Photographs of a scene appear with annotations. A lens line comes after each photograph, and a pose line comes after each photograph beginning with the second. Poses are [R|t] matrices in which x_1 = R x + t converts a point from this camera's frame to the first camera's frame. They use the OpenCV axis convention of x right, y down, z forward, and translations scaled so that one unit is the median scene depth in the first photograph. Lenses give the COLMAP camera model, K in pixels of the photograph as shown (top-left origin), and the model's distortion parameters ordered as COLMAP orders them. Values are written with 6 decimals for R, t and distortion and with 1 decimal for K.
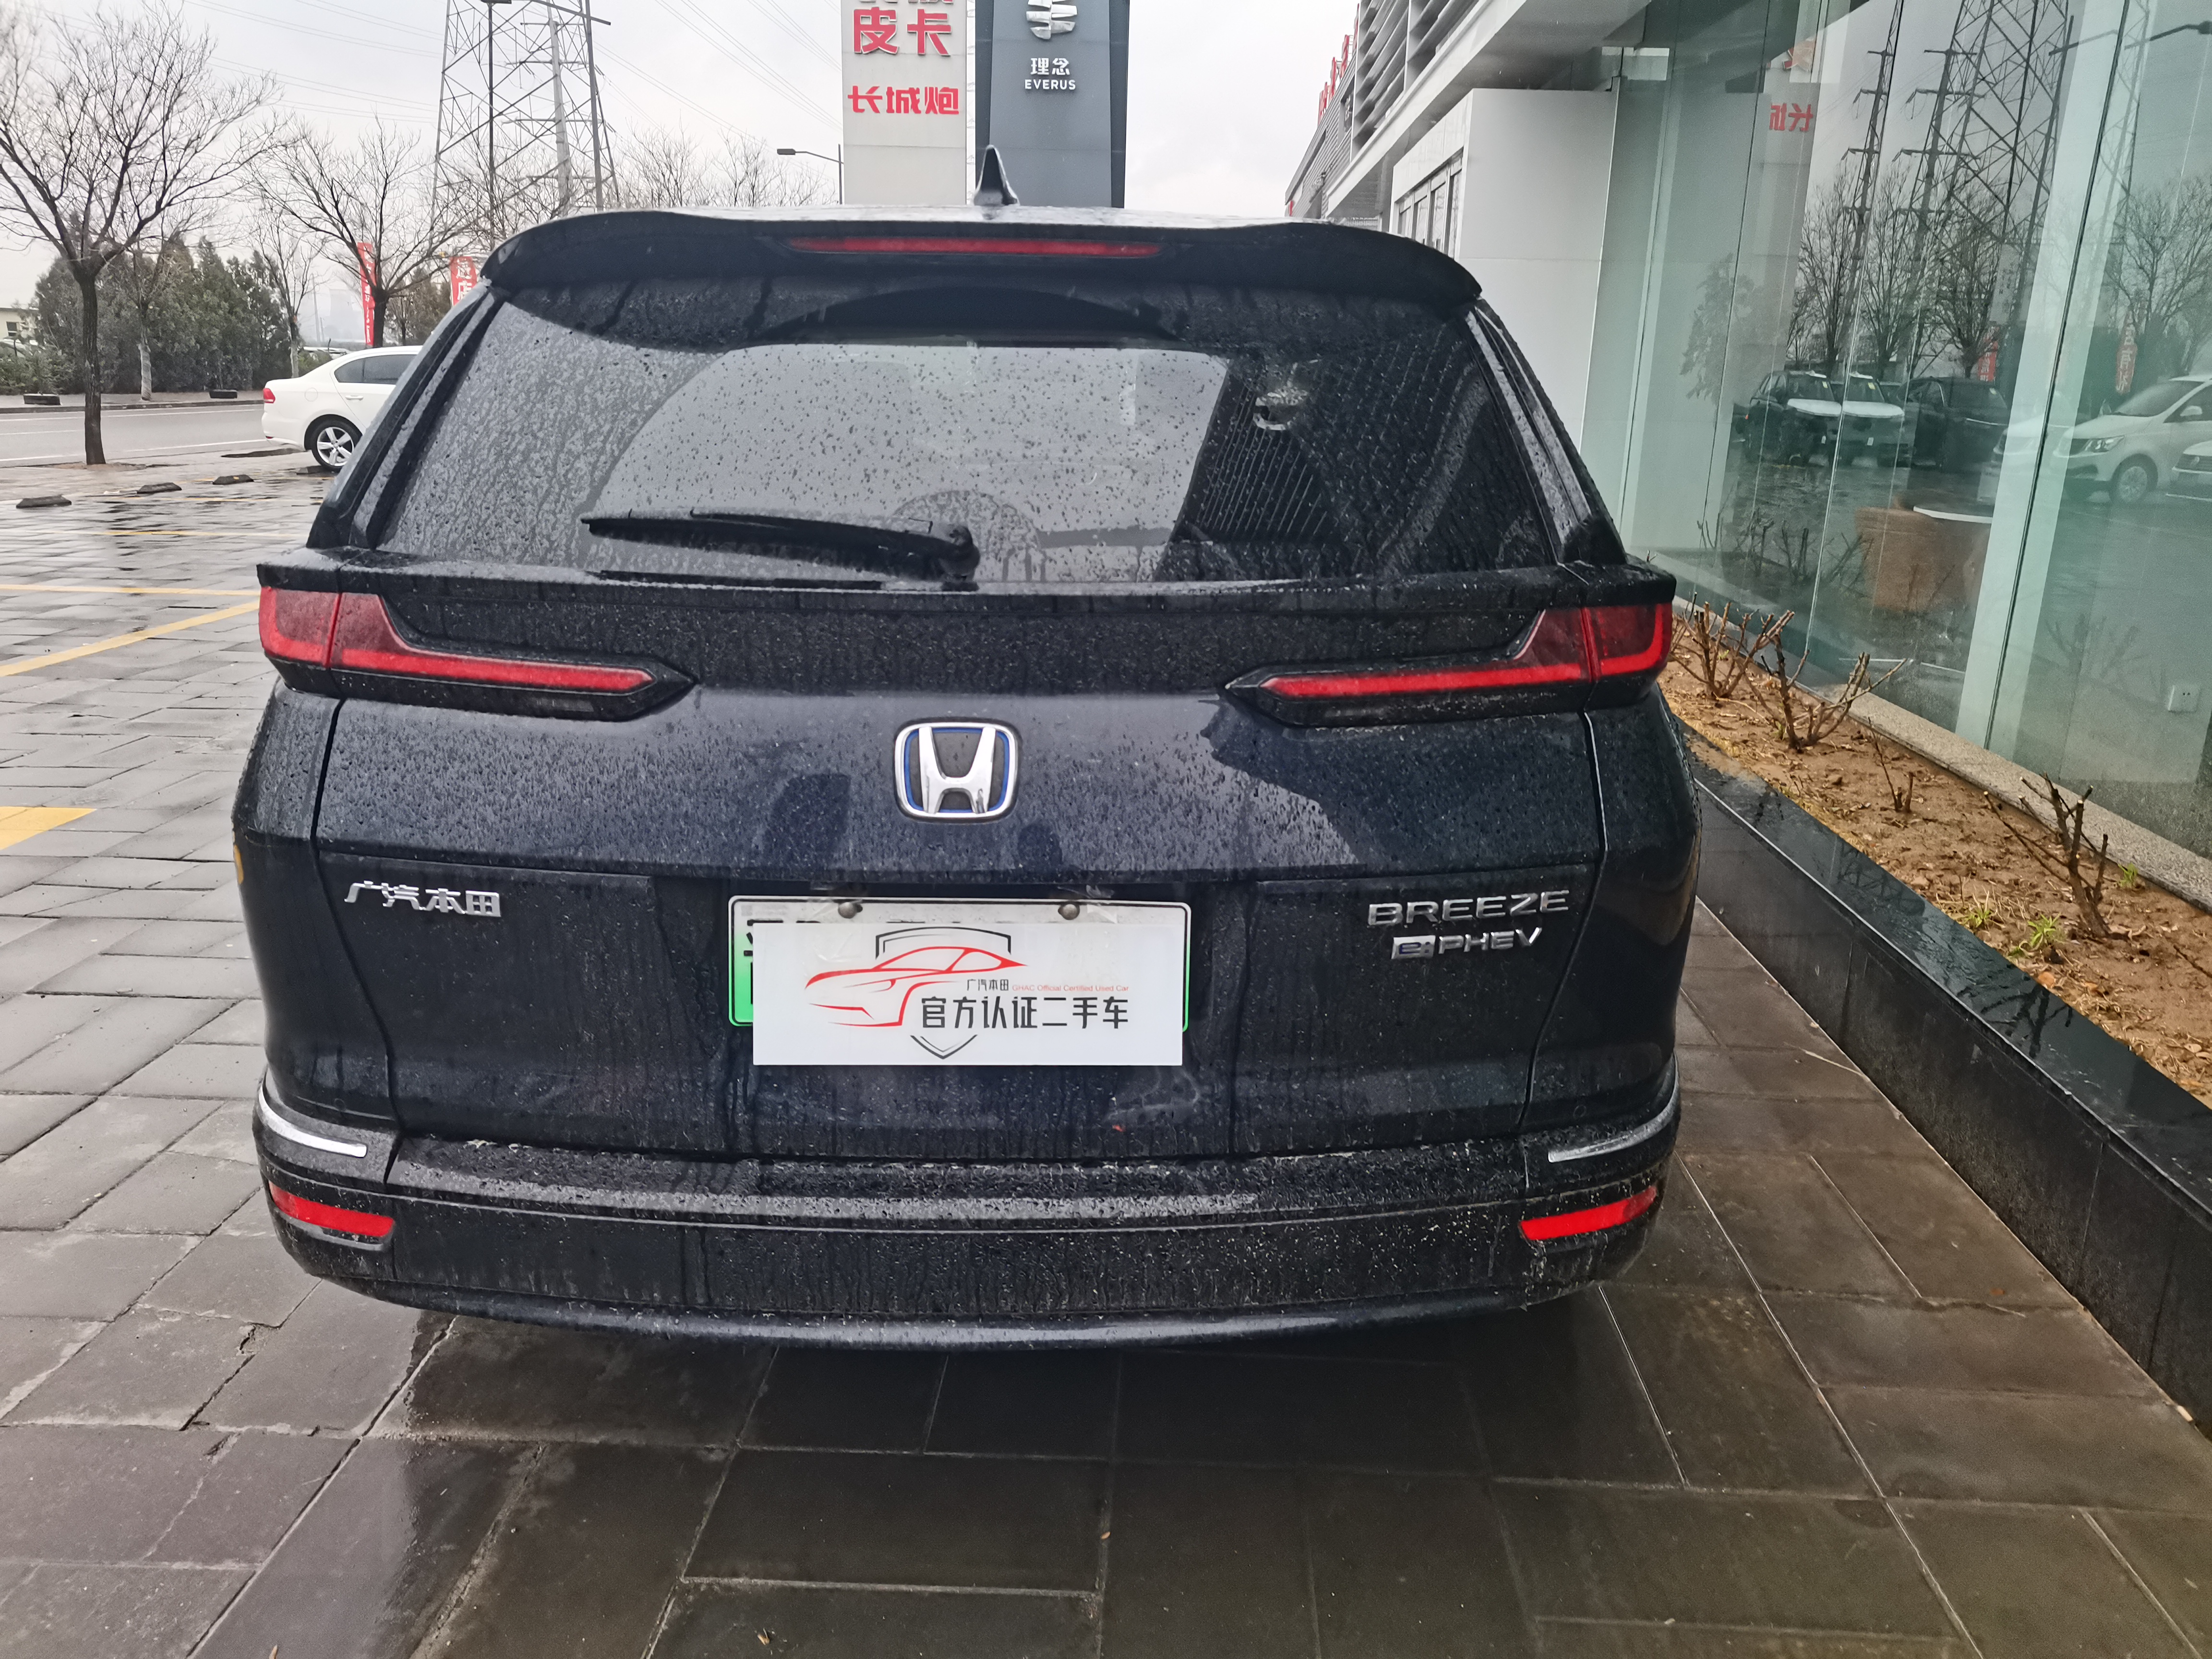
lens RADIAL K [[1646.7, 0, 1106.7], [0, 1646.7, 830.1], [0, 0, 1]] dist [0.015480, -0.018444]
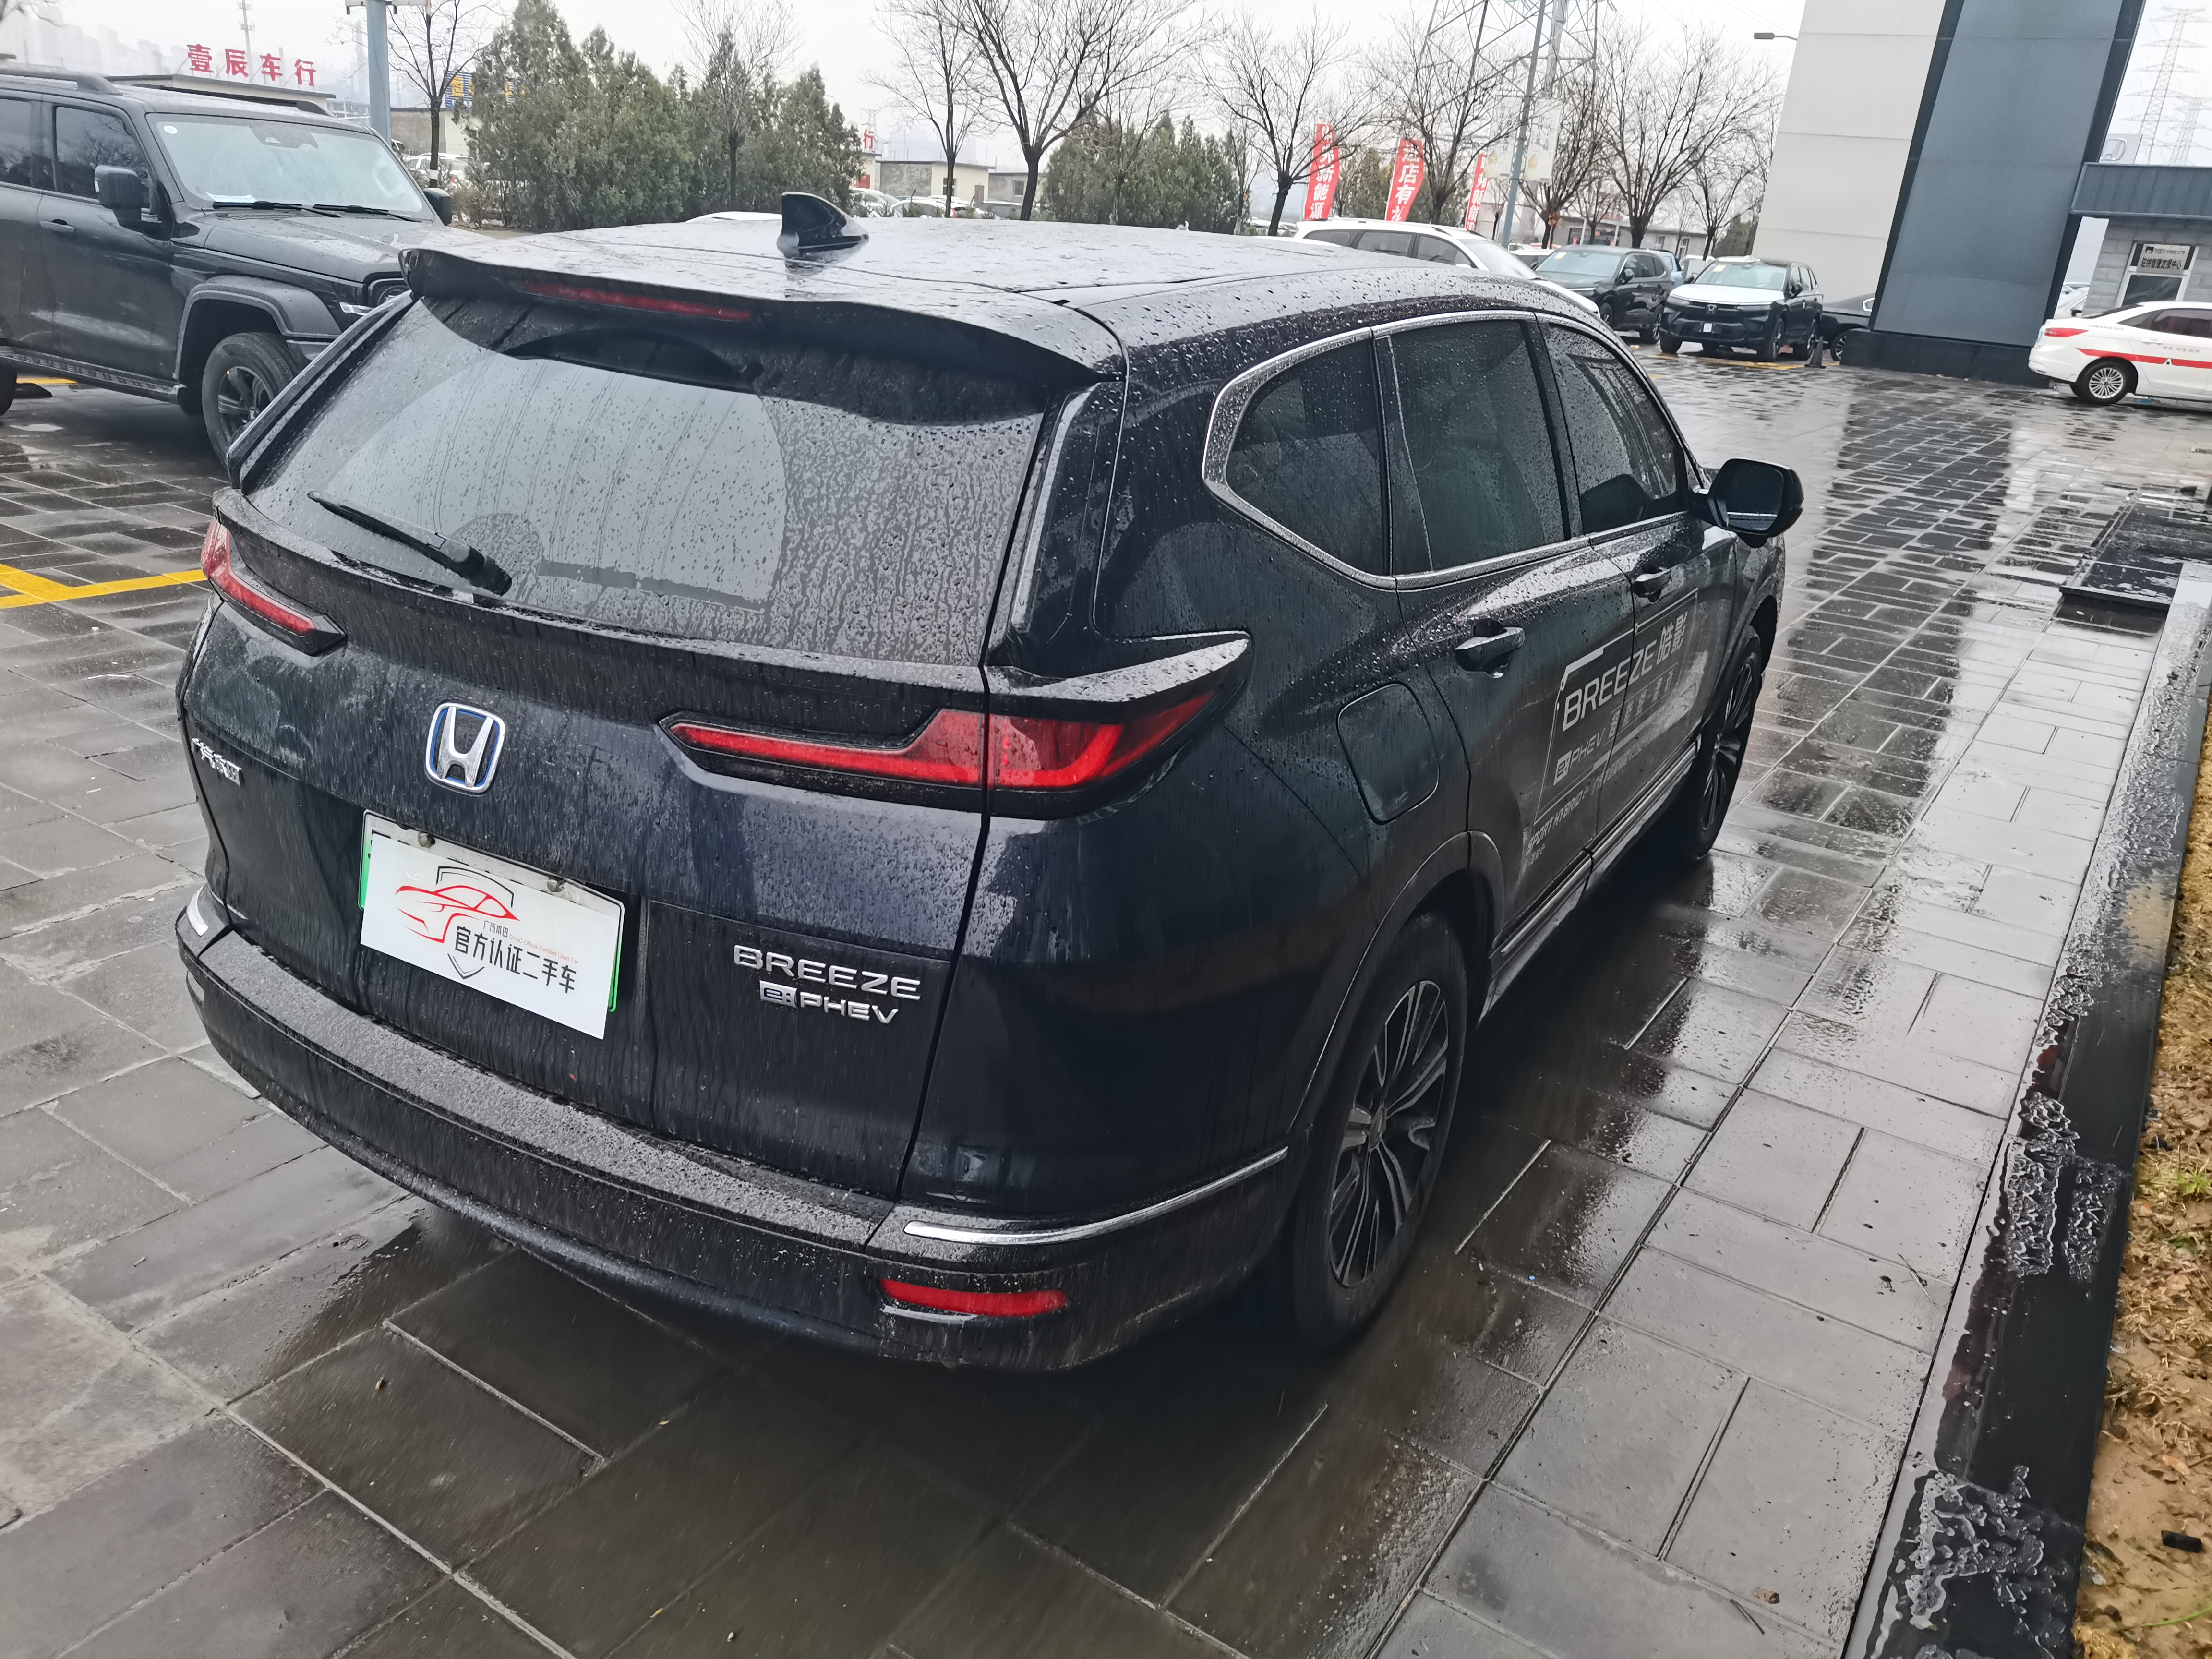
lens RADIAL K [[1646.7, 0, 1091.9], [0, 1646.7, 831.2], [0, 0, 1]] dist [0.015480, -0.018444]
pose [[0.859034, 0.223448, -0.460577, 0.829661], [-0.195434, 0.974711, 0.108371, -0.187654], [0.473145, -0.003081, 0.880979, 0.154224]]
